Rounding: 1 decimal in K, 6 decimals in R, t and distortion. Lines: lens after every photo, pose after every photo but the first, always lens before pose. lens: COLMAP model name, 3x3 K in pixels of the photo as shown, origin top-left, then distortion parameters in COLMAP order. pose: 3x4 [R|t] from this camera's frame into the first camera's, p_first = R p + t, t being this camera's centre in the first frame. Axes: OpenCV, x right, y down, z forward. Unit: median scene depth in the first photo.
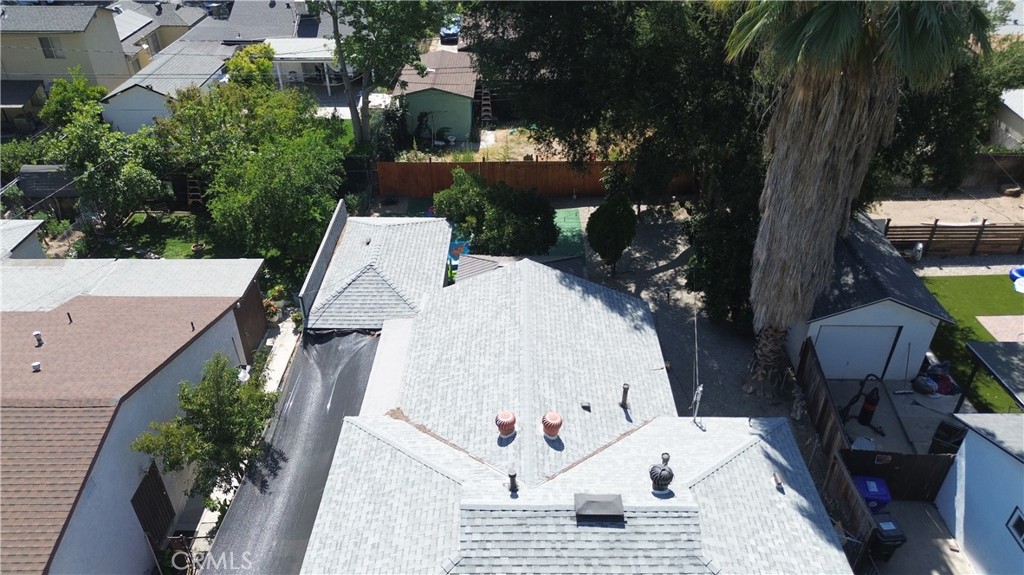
lens RADIAL K [[727.9, 0, 516.6], [0, 727.9, 279.1], [0, 0, 1]] dist [0.056996, -0.054701]
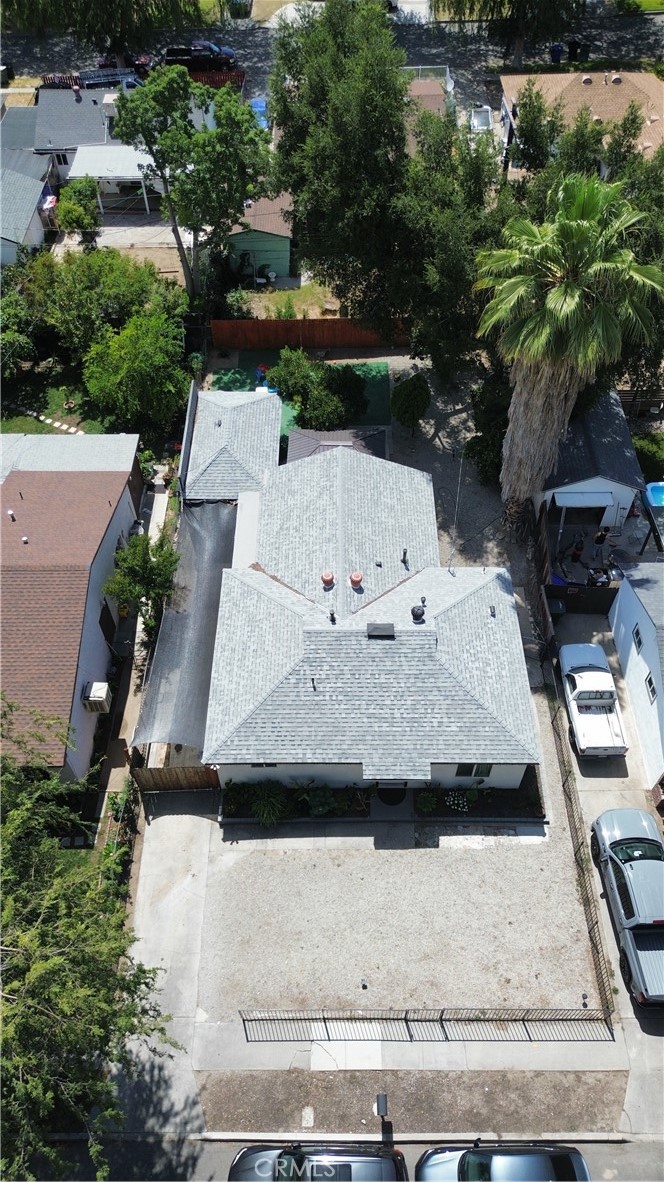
lens RADIAL K [[839.1, 0, 329.9], [0, 839.1, 590.9], [0, 0, 1]] dist [0.056262, -0.058106]
pose [[0.999923, -0.007580, -0.009779, 0.006503], [0.010338, 0.946100, 0.323709, -0.304664], [0.006798, -0.323785, 0.946106, -0.619591]]
